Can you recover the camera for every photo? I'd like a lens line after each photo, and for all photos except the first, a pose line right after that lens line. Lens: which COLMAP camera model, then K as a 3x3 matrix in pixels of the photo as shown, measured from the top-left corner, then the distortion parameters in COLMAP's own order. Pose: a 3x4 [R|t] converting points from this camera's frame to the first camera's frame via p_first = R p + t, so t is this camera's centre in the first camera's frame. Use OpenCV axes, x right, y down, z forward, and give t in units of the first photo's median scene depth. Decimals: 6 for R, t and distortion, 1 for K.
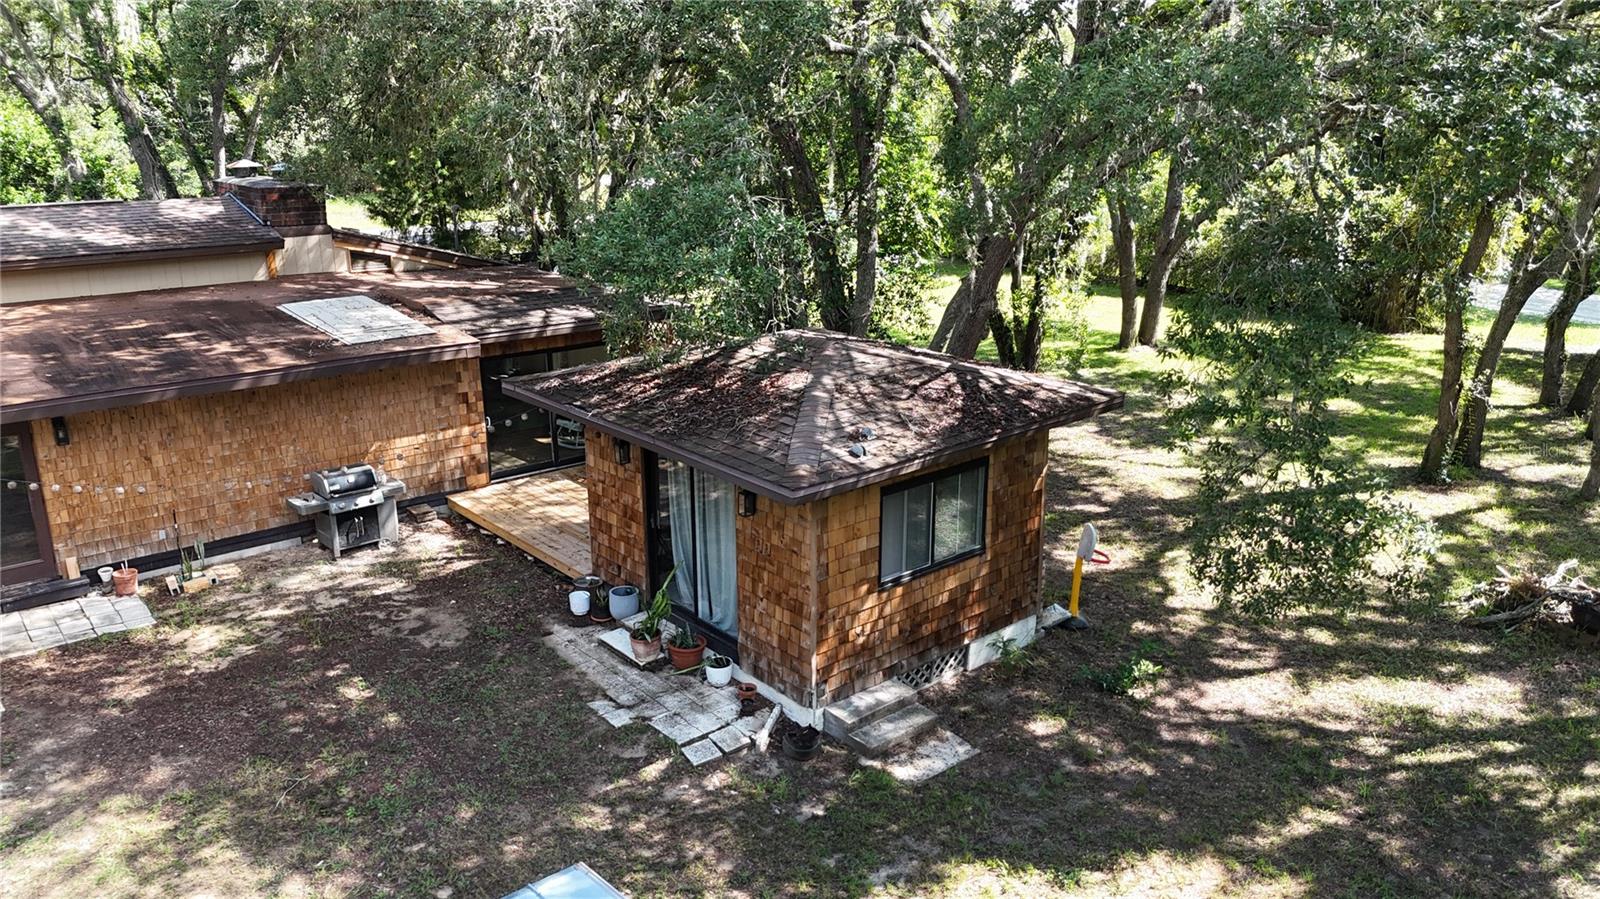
lens RADIAL K [[1173.6, 0, 802.6], [0, 1173.6, 438.4], [0, 0, 1]] dist [0.064006, -0.064506]
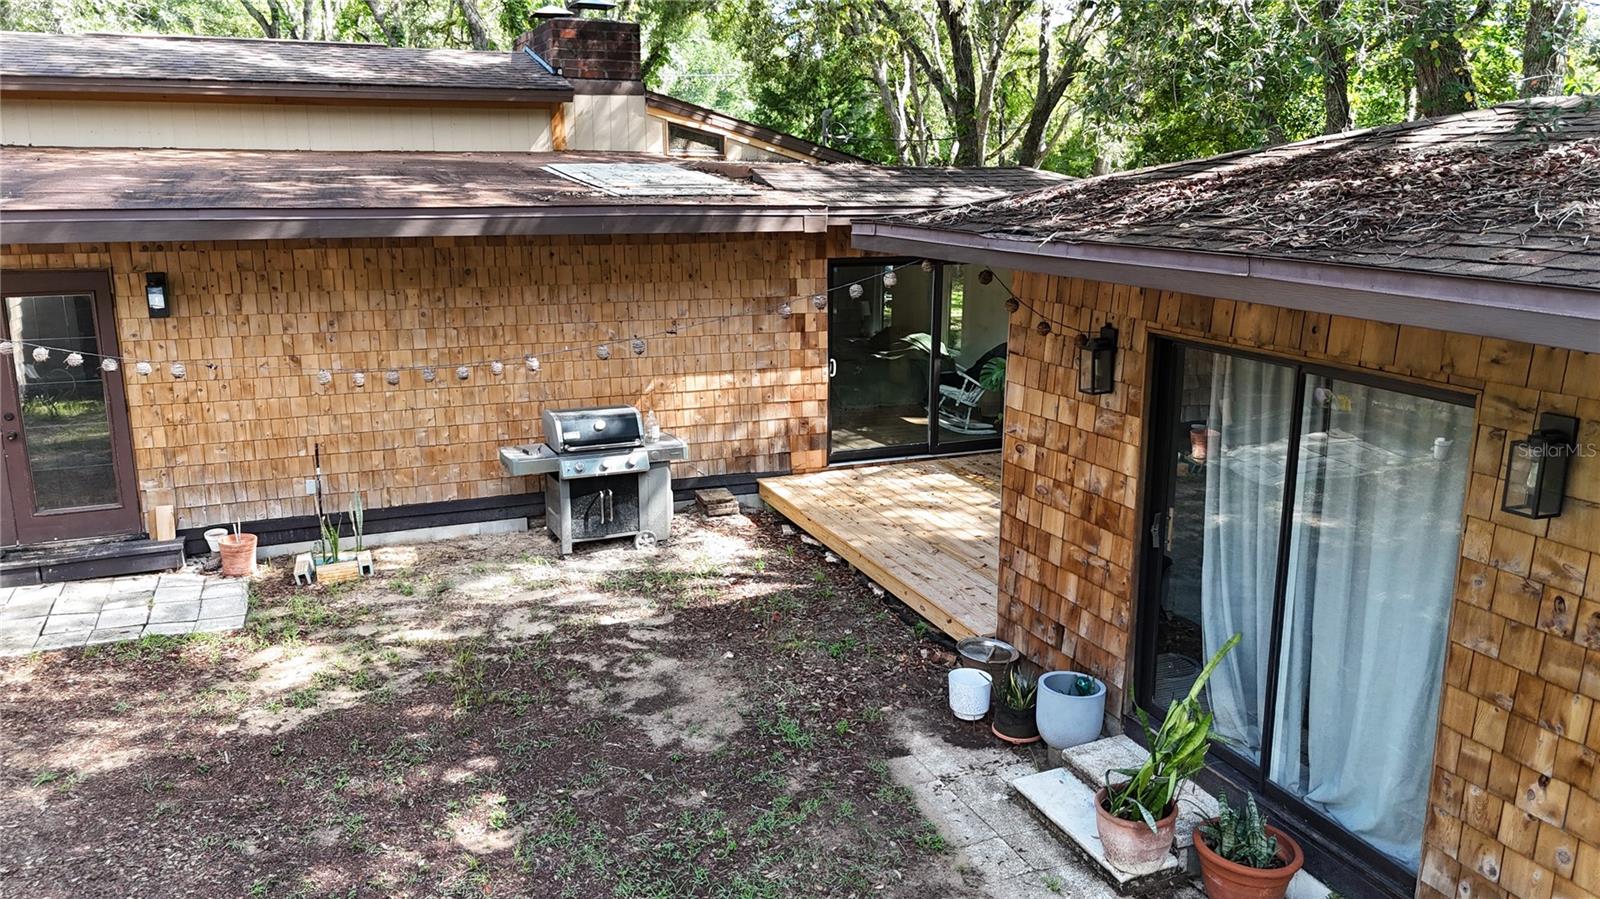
lens RADIAL K [[1173.6, 0, 807.0], [0, 1173.6, 443.3], [0, 0, 1]] dist [0.064006, -0.064506]
pose [[0.950817, 0.073178, -0.300986, -0.118195], [-0.088311, 0.995407, -0.036962, 0.063882], [0.296899, 0.061724, 0.952912, 0.532271]]
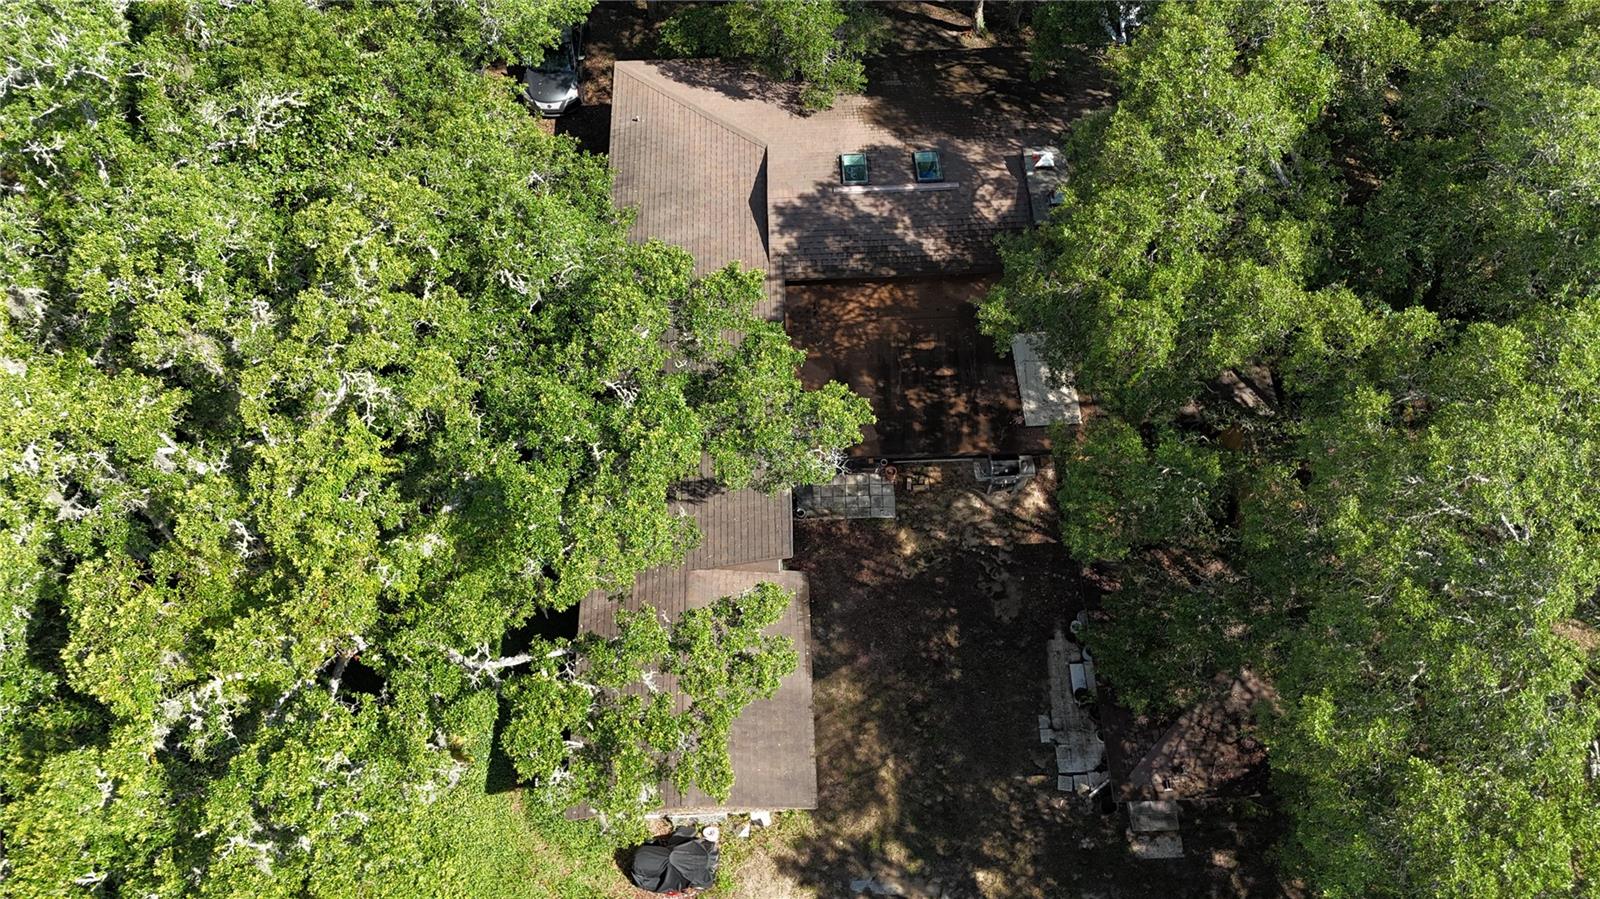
lens RADIAL K [[1173.6, 0, 783.8], [0, 1173.6, 446.9], [0, 0, 1]] dist [0.064006, -0.064506]
pose [[0.777031, 0.549358, -0.307293, -0.132311], [-0.142868, 0.629361, 0.763868, -1.459117], [0.613034, -0.549647, 0.567519, -0.212690]]
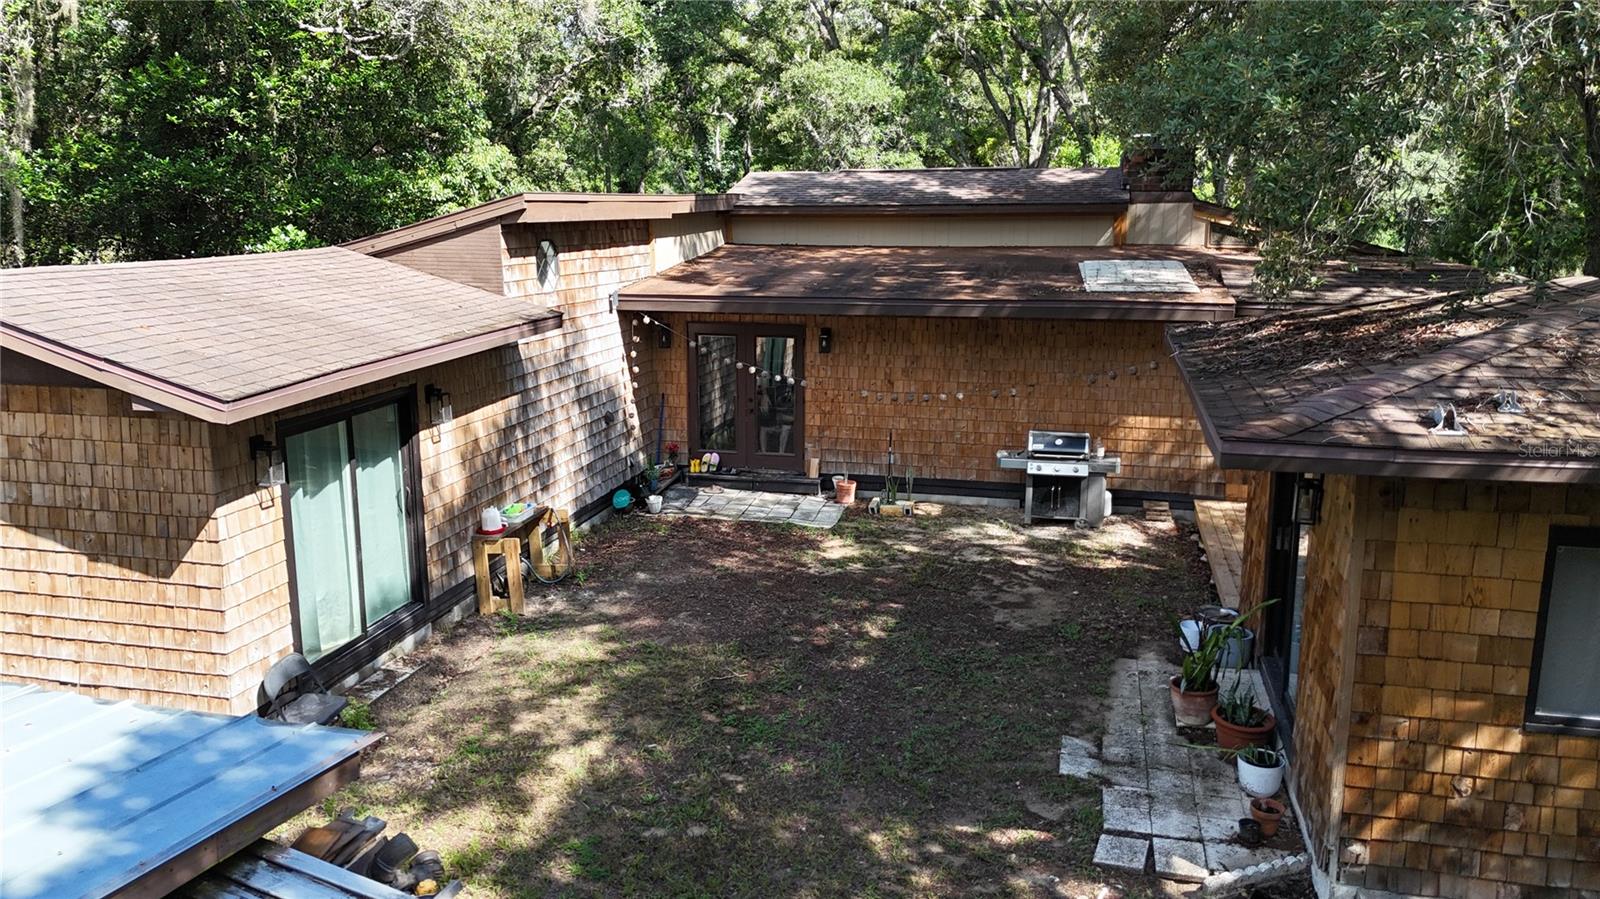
lens RADIAL K [[1173.6, 0, 795.7], [0, 1173.6, 436.7], [0, 0, 1]] dist [0.064006, -0.064506]
pose [[0.581864, 0.160804, -0.797230, 0.237686], [-0.222535, 0.974328, 0.034107, 0.050143], [0.782248, 0.157566, 0.602711, 0.352777]]
